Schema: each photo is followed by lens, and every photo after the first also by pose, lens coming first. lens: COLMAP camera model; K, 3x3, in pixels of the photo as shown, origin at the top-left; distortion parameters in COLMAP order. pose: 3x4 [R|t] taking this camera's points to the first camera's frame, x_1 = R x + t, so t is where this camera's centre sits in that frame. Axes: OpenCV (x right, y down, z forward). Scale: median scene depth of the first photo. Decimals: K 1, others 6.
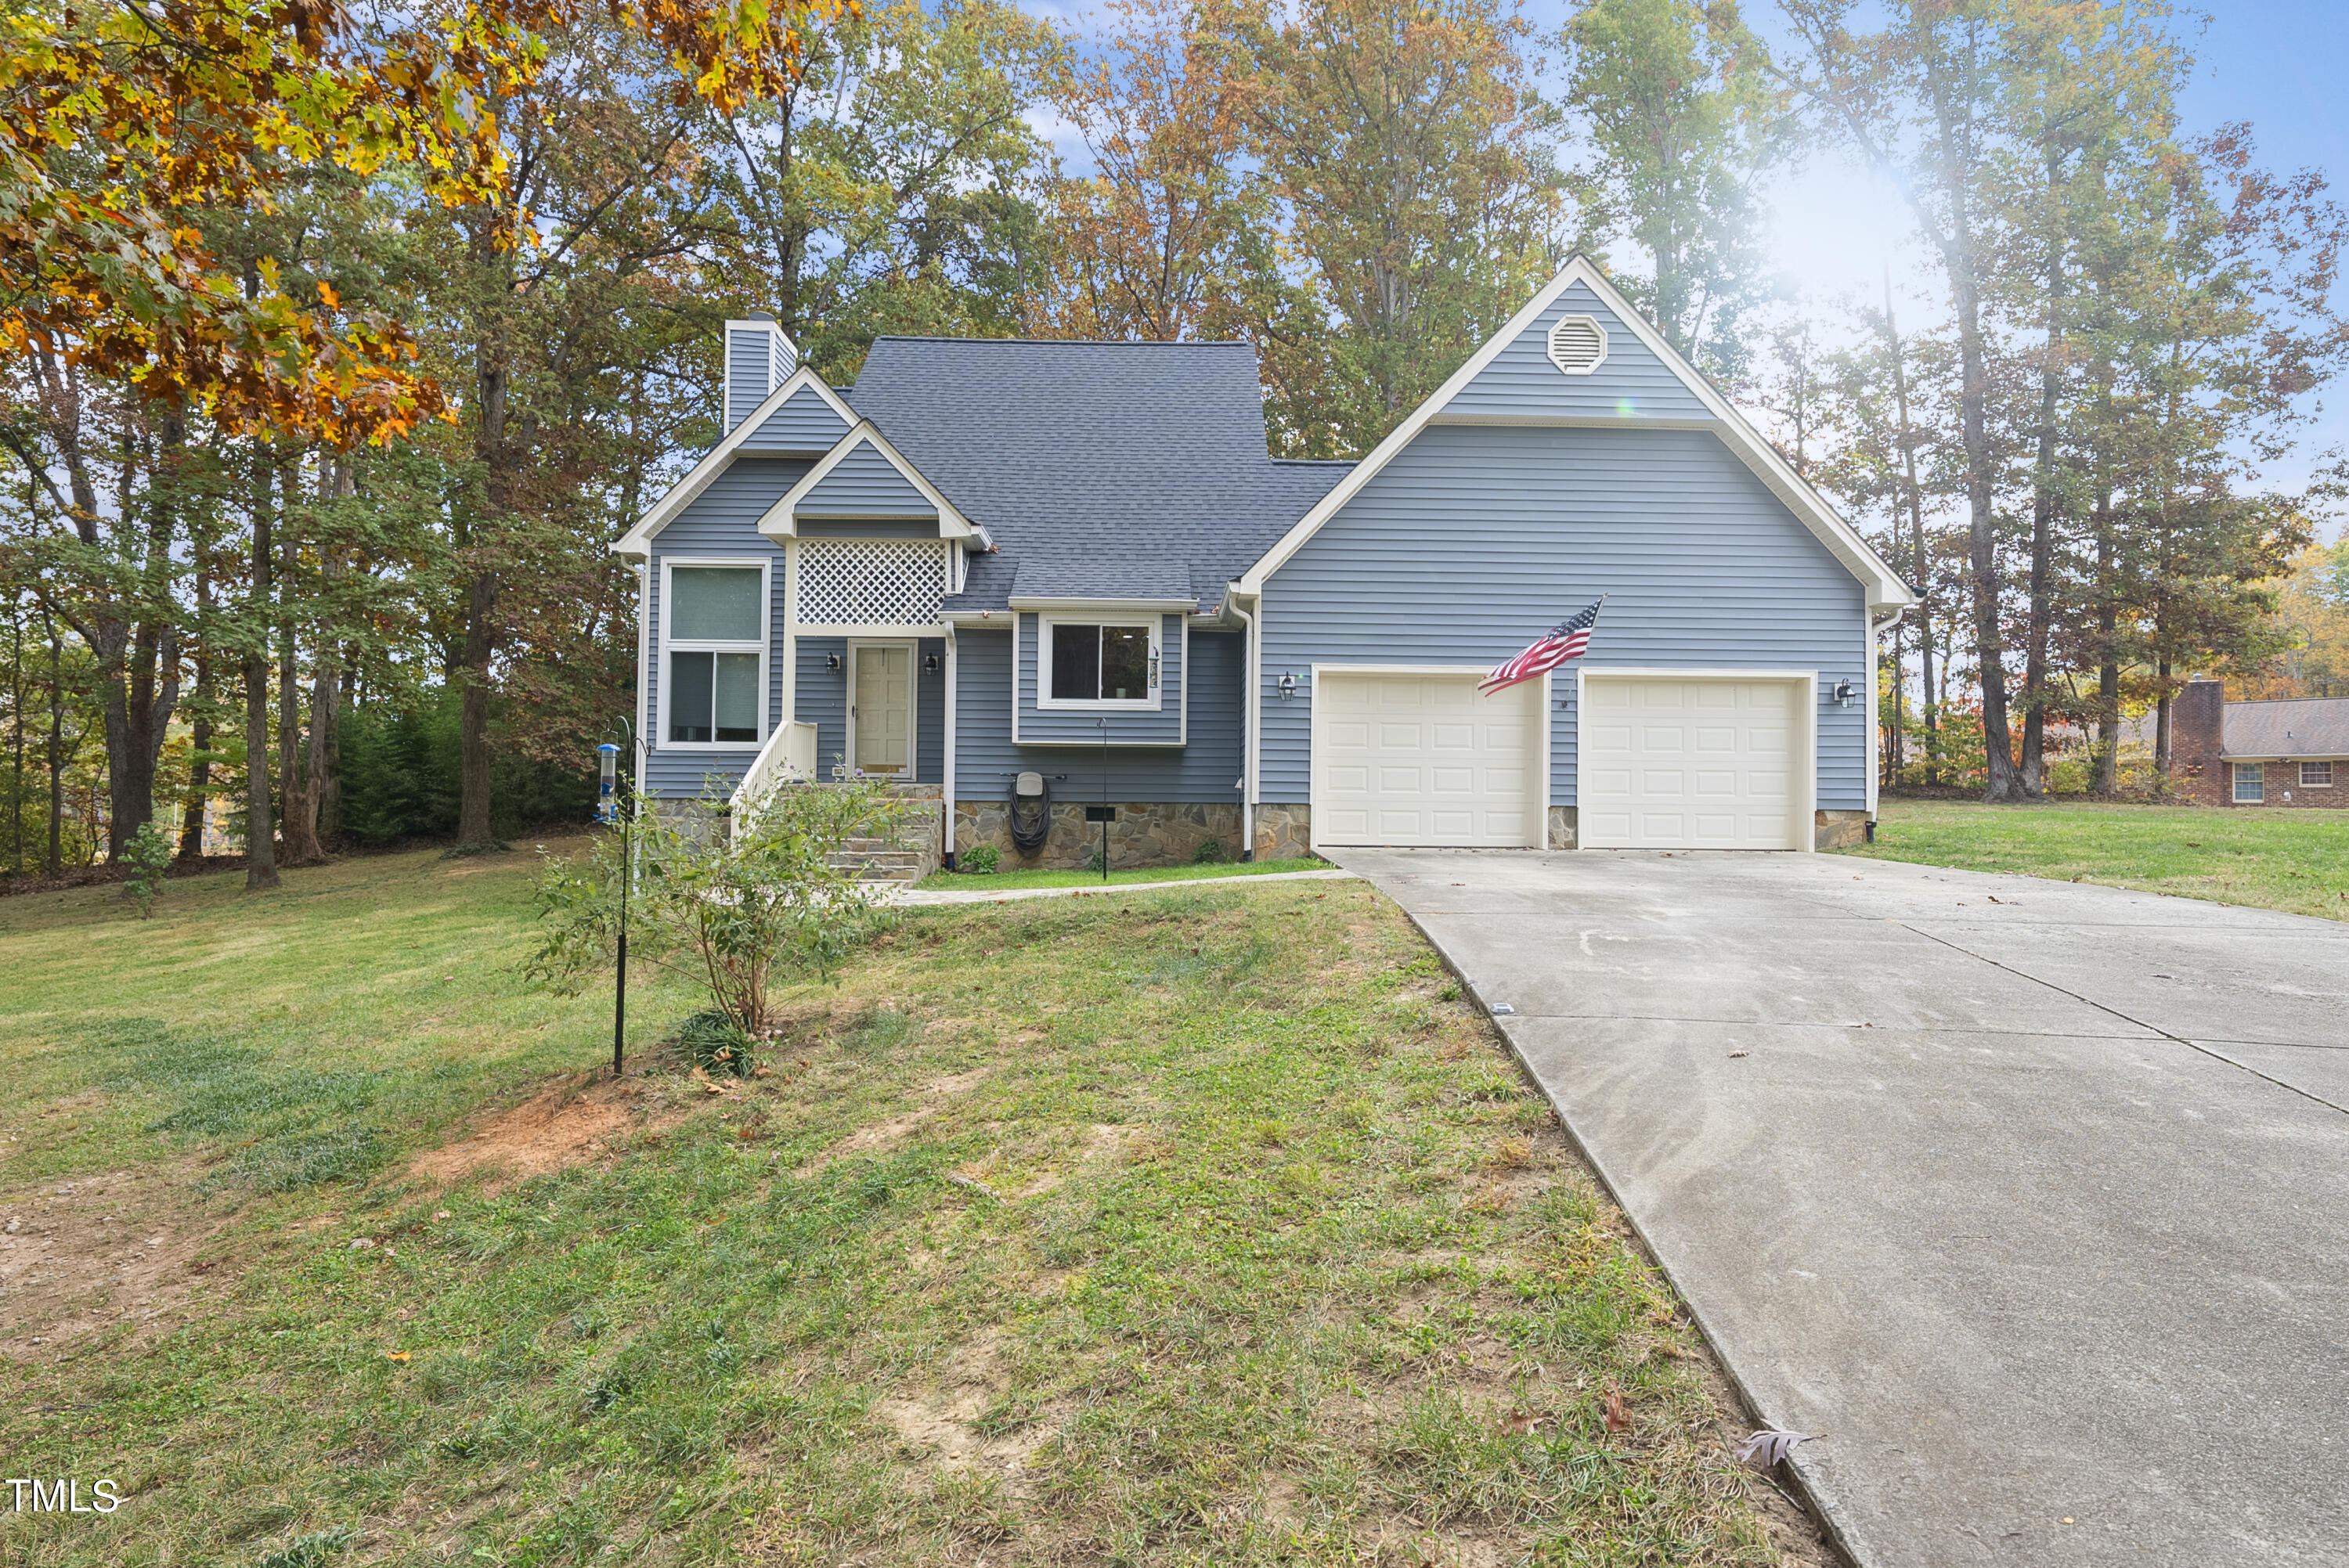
lens RADIAL K [[1204.6, 0, 1174.5], [0, 1204.6, 784.0], [0, 0, 1]] dist [-0.000195, 0.000756]
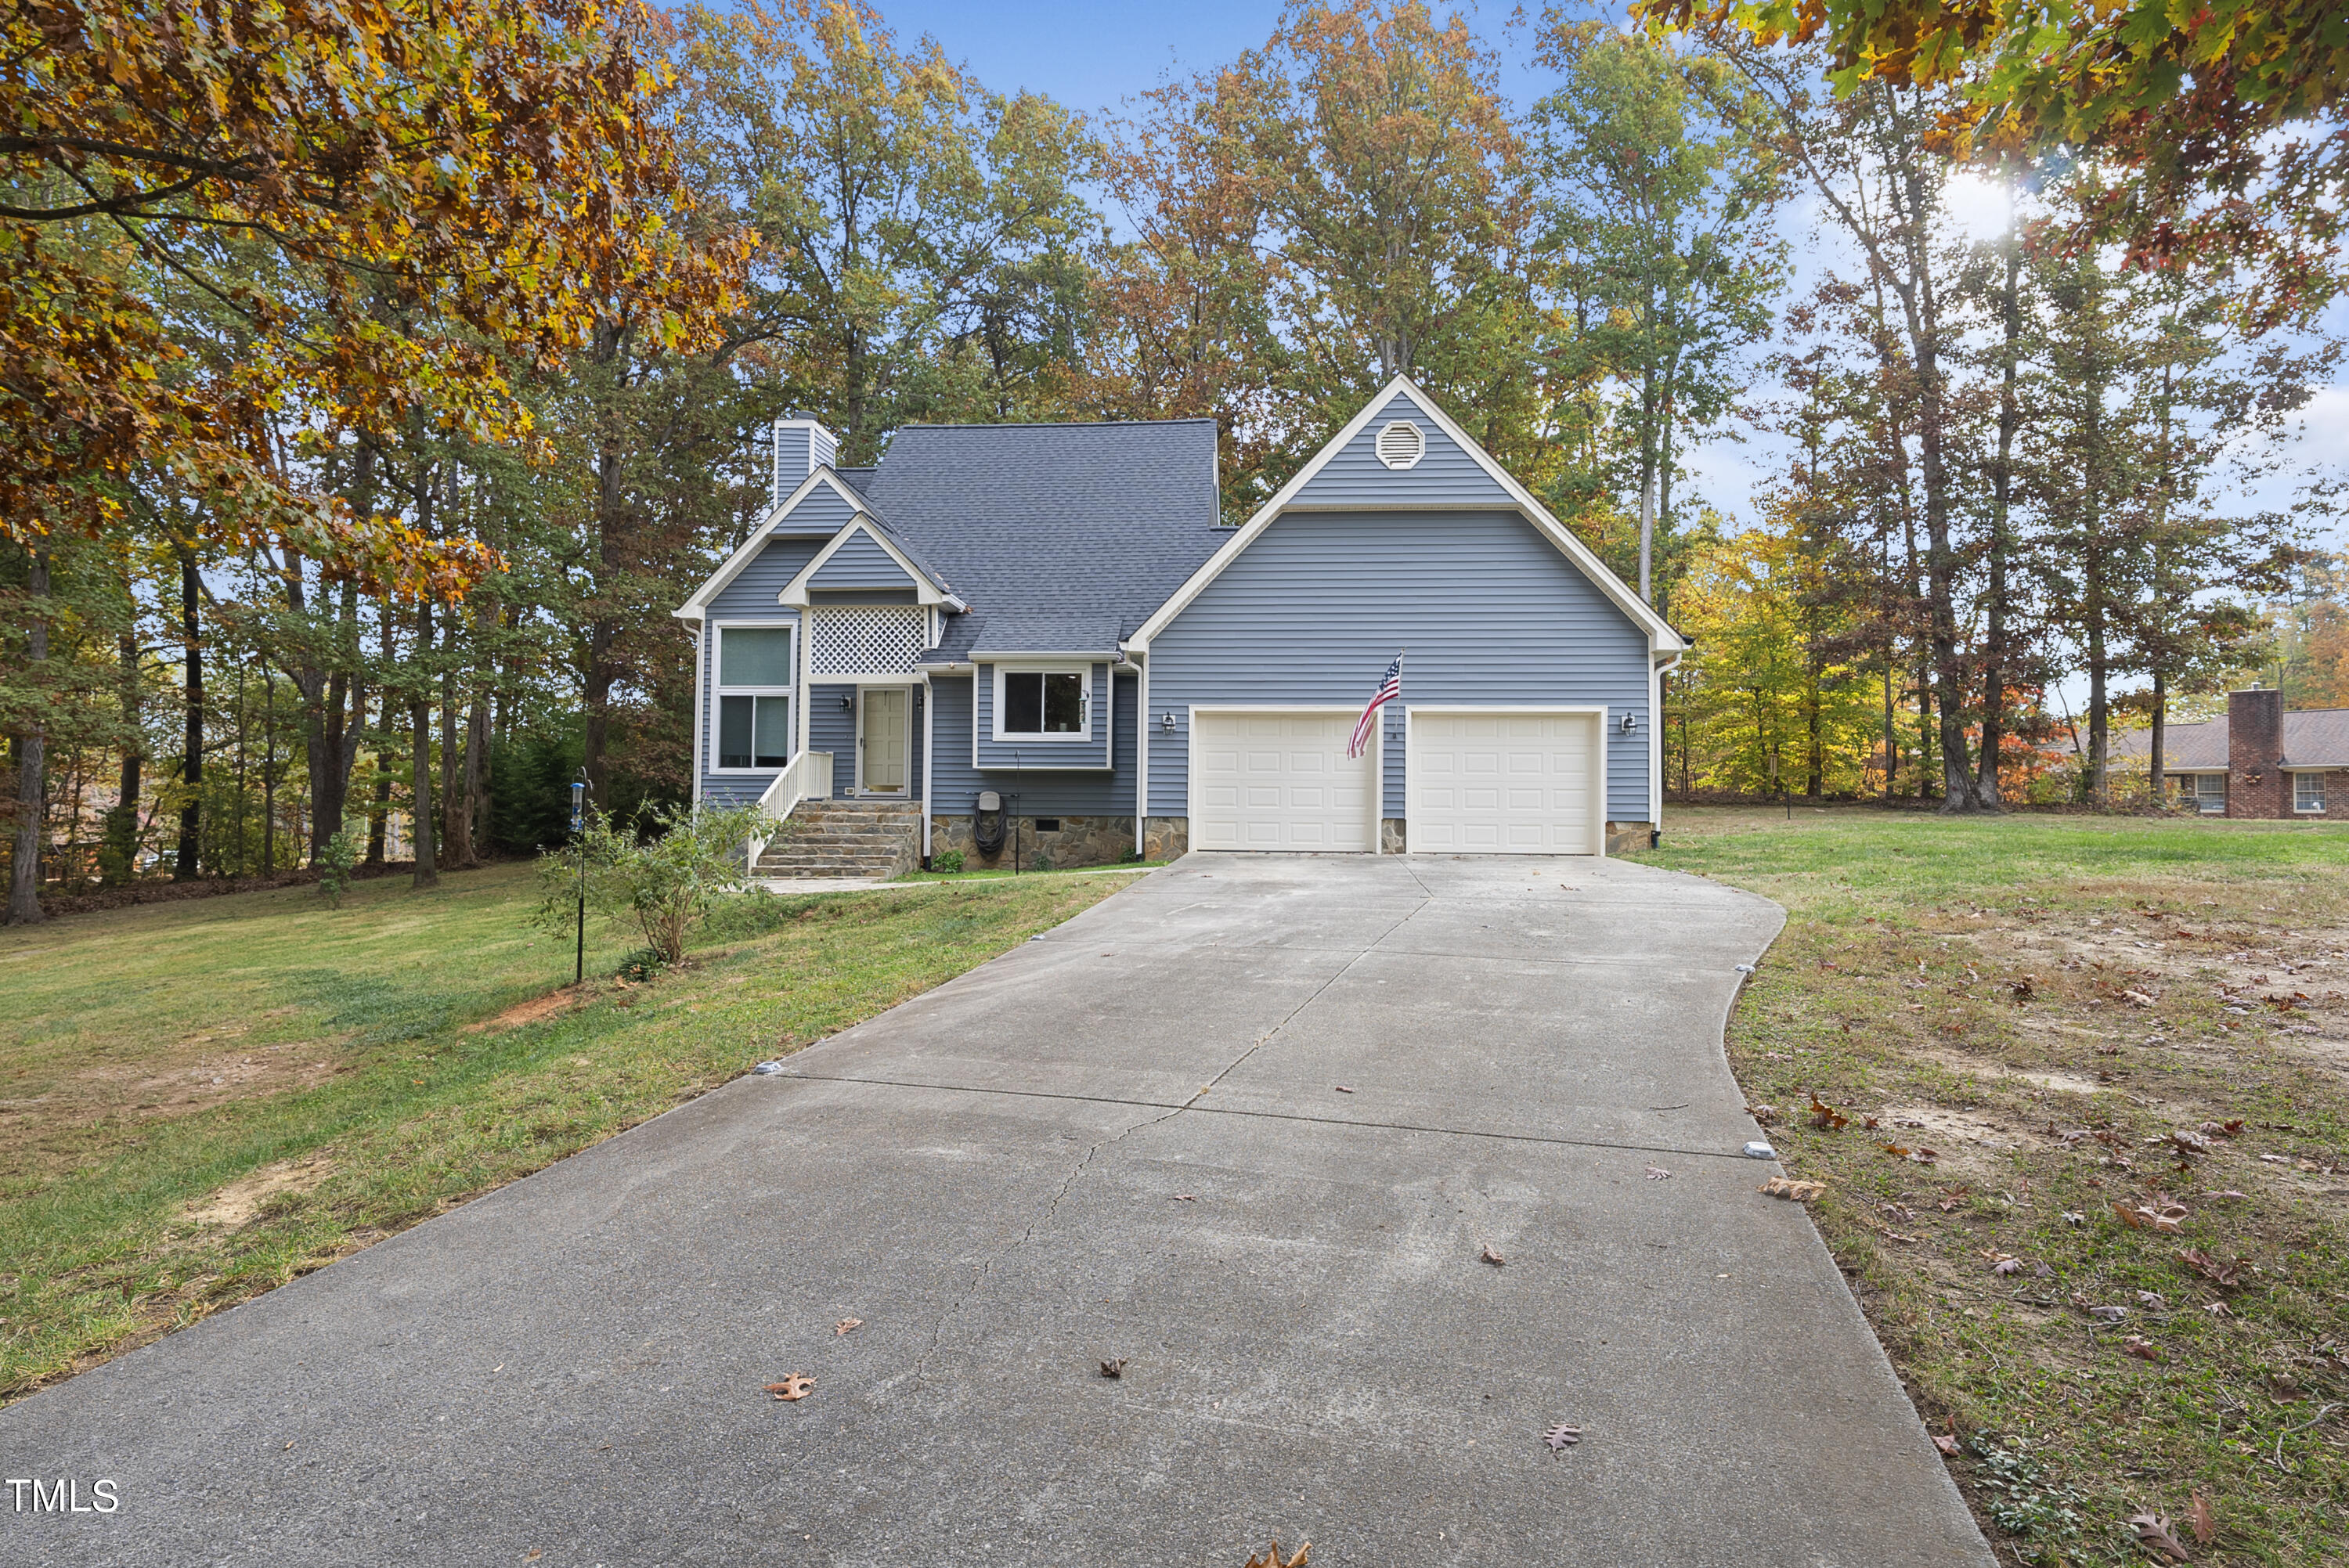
lens RADIAL K [[1204.6, 0, 1174.5], [0, 1204.6, 784.0], [0, 0, 1]] dist [-0.000195, 0.000756]
pose [[0.994579, -0.004331, -0.103895, 0.193580], [0.003361, 0.999949, -0.009510, -0.005039], [0.103931, 0.009109, 0.994543, -0.208947]]
